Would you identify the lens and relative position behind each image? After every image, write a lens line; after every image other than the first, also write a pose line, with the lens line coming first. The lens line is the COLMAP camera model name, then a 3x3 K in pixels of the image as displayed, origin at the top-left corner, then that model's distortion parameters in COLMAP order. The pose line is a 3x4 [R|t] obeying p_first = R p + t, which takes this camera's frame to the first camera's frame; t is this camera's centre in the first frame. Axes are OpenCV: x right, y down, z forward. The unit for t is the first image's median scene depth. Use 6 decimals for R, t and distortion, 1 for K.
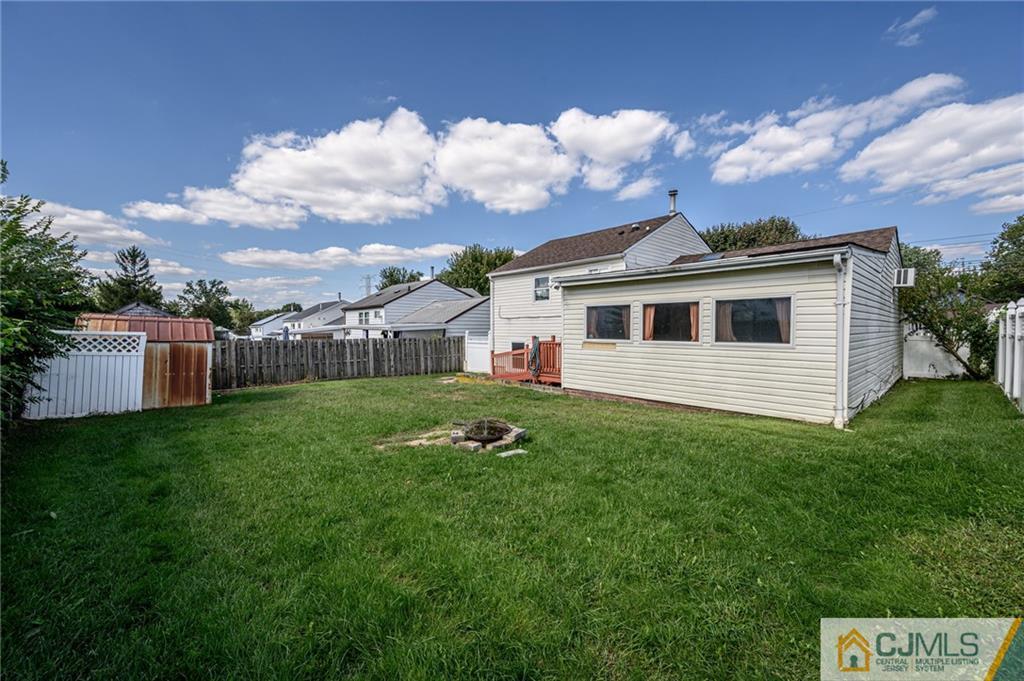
lens RADIAL K [[405.2, 0, 511.4], [0, 405.2, 342.2], [0, 0, 1]] dist [-0.000194, -0.000010]
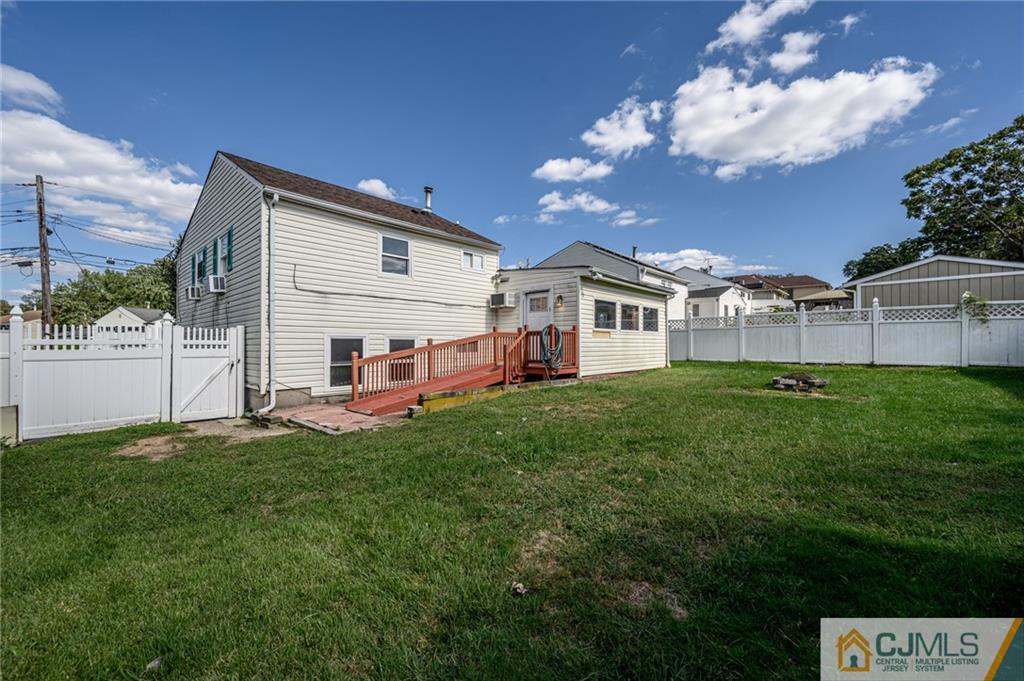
lens RADIAL K [[405.2, 0, 511.4], [0, 405.2, 342.2], [0, 0, 1]] dist [-0.000194, -0.000010]
pose [[-0.083061, 0.002693, 0.996541, -0.838818], [0.036467, 0.999335, 0.000339, 0.020134], [-0.995877, 0.036369, -0.083104, 1.226893]]
